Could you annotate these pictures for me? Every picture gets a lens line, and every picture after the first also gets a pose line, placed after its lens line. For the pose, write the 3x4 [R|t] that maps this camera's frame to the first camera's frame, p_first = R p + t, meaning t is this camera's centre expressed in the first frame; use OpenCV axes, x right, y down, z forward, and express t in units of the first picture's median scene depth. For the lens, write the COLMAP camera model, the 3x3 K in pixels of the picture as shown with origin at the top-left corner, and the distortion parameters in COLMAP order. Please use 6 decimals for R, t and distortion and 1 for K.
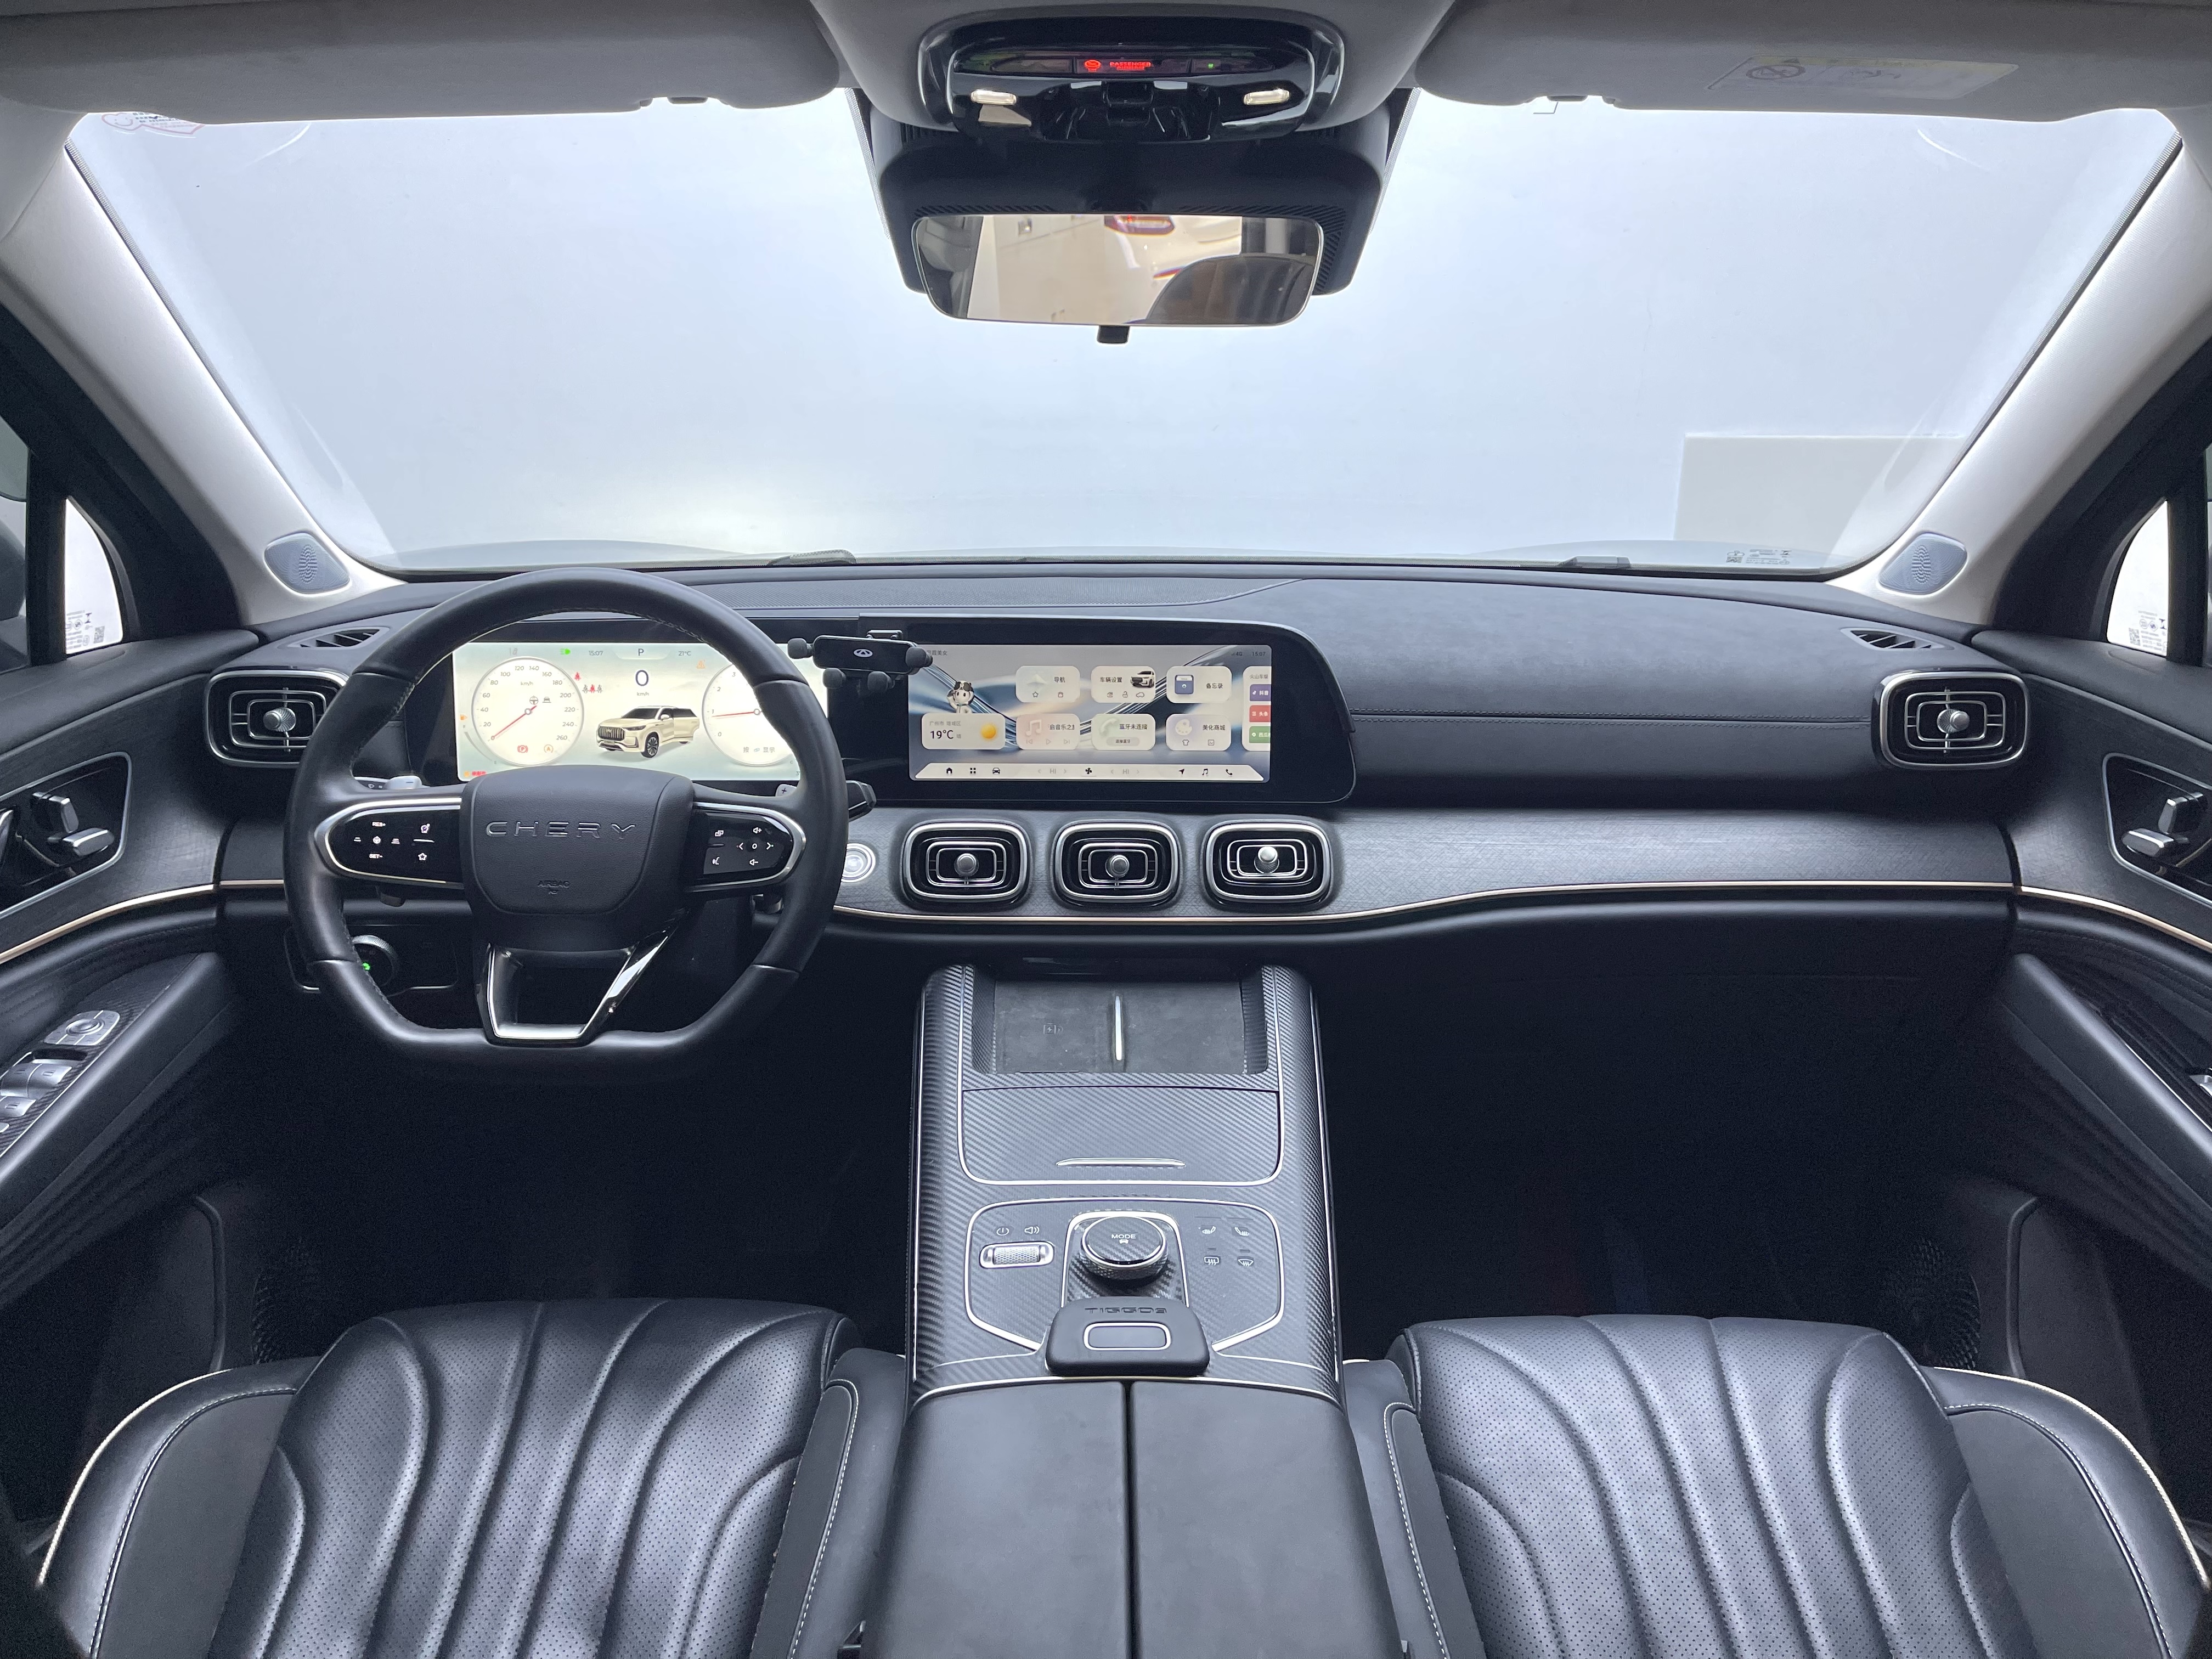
lens RADIAL K [[1648.8, 0, 1106.0], [0, 1648.8, 829.5], [0, 0, 1]] dist [0.079865, -0.121539]
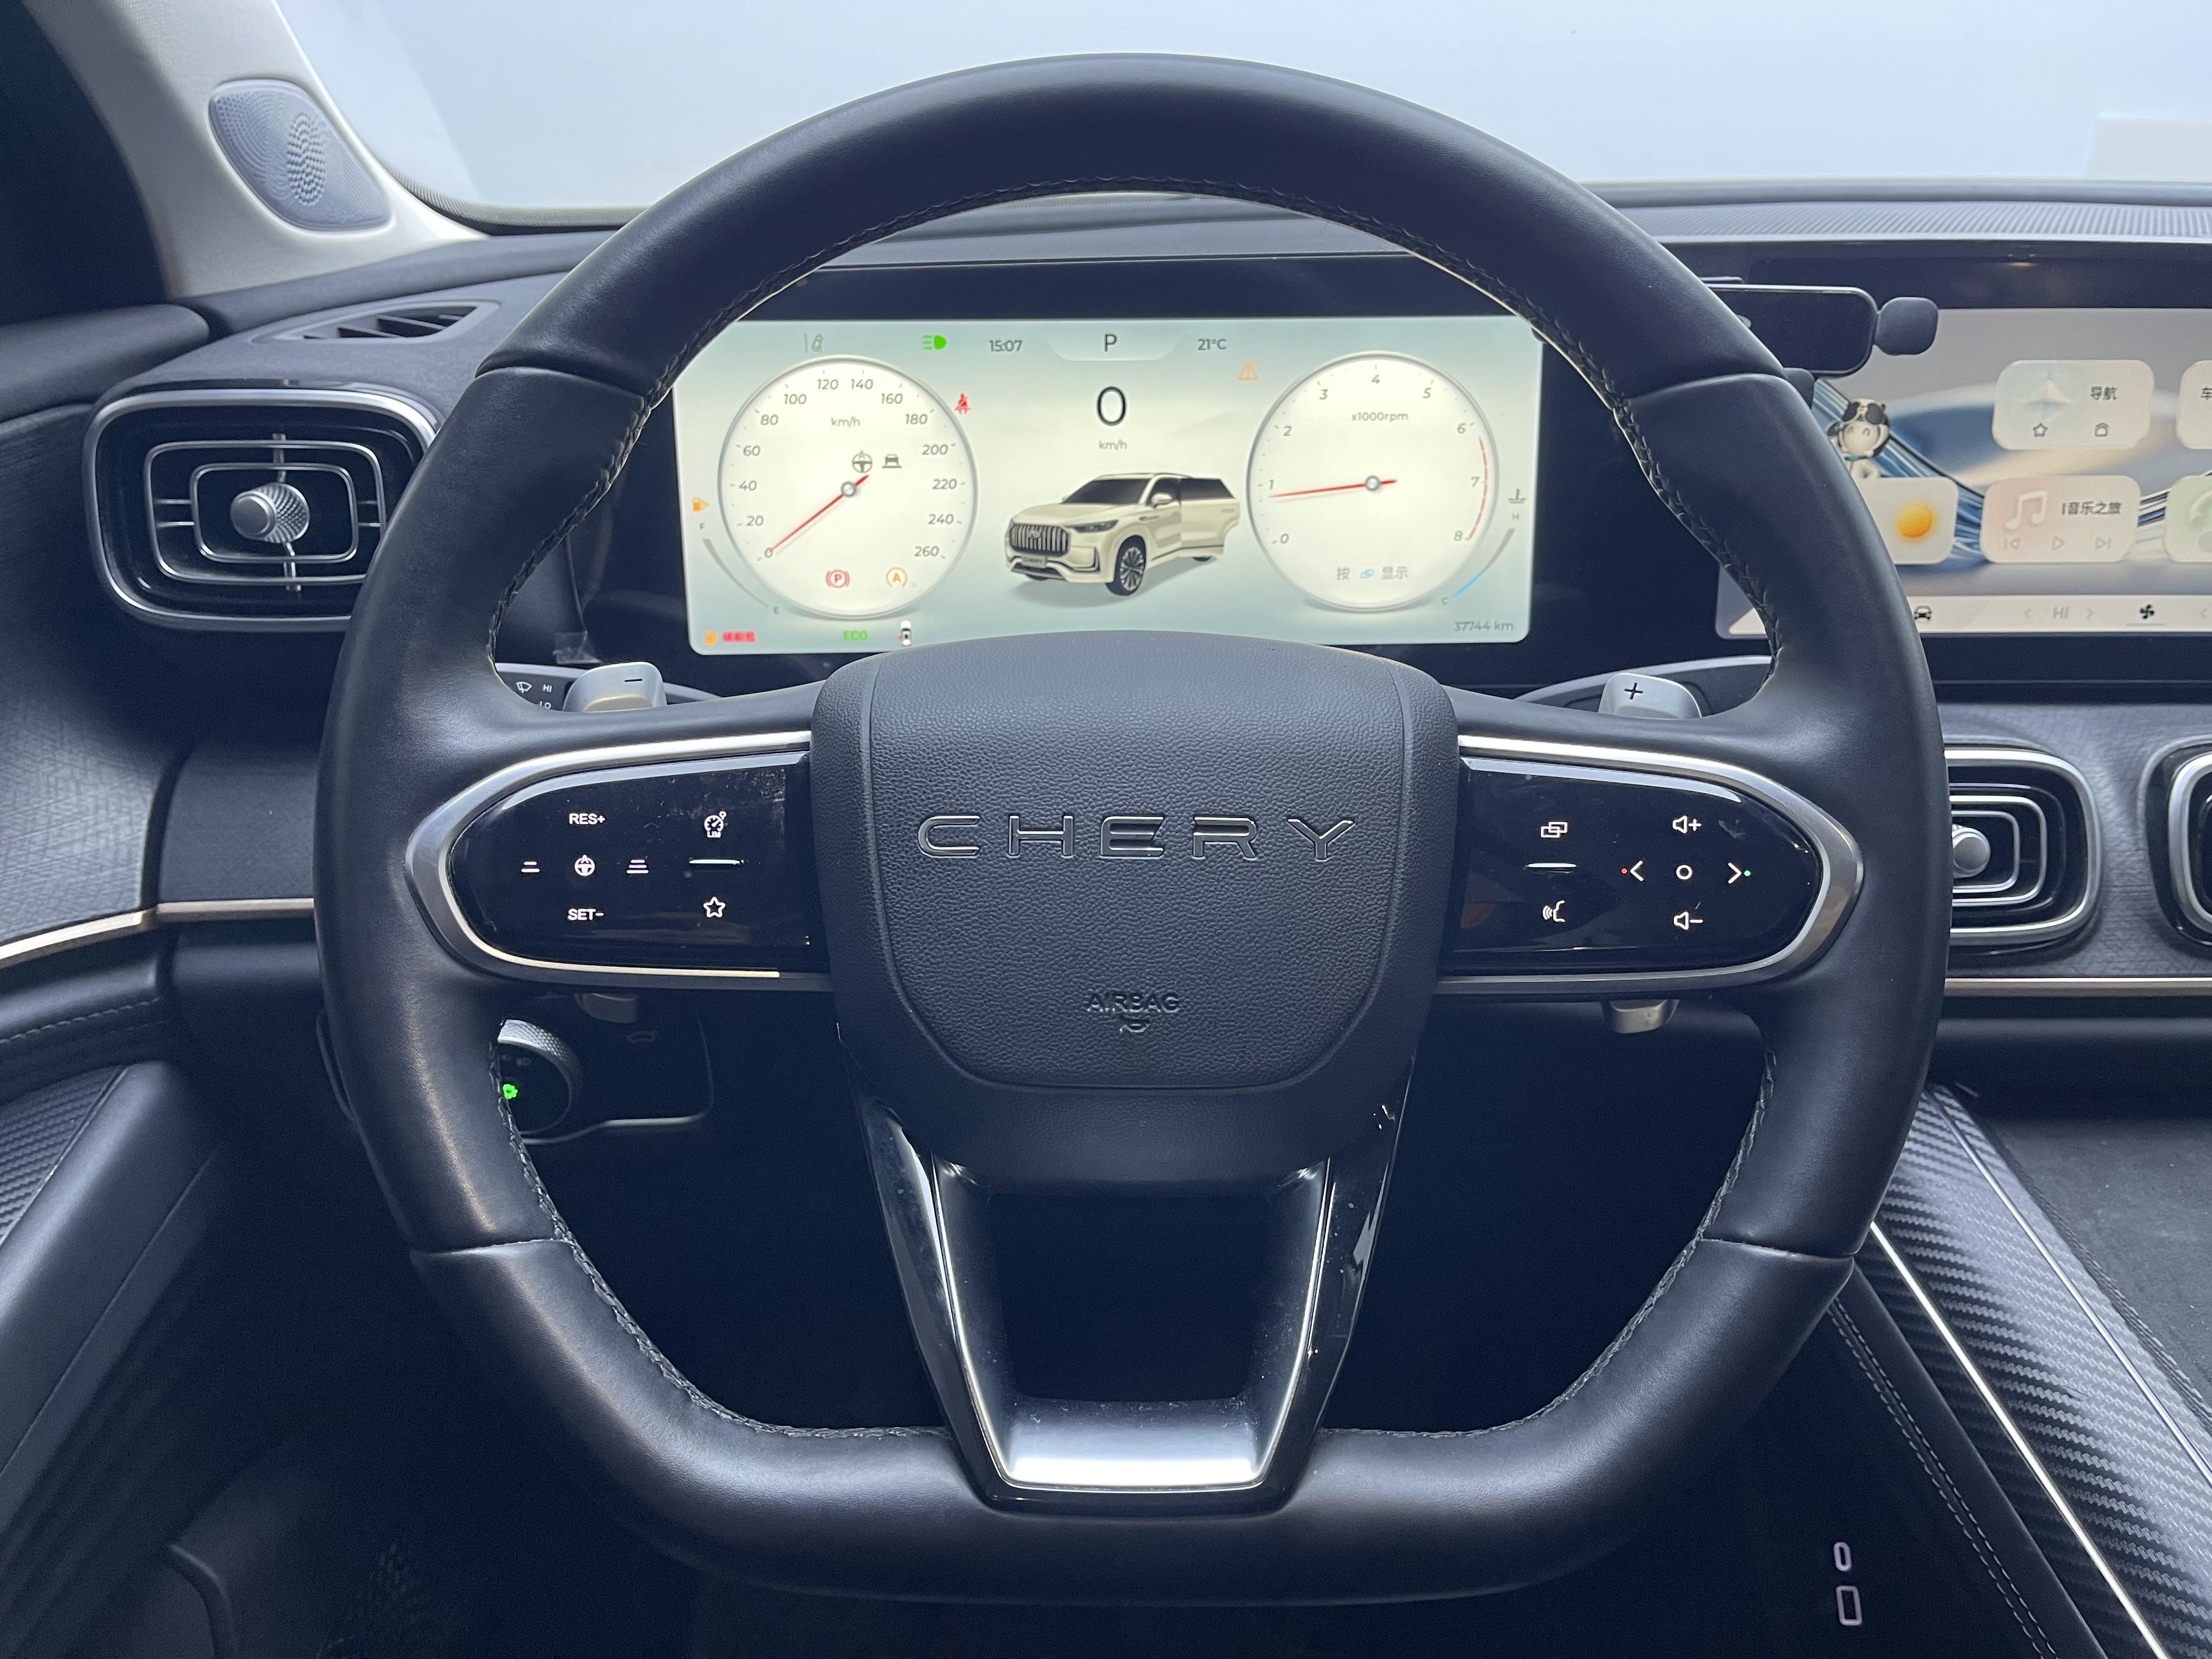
lens RADIAL K [[1648.8, 0, 1106.0], [0, 1648.8, 829.5], [0, 0, 1]] dist [0.079865, -0.121539]
pose [[0.999934, -0.011415, 0.001626, -0.283873], [0.011129, 0.992338, 0.123053, -0.036008], [-0.003018, -0.123027, 0.992399, 0.567875]]
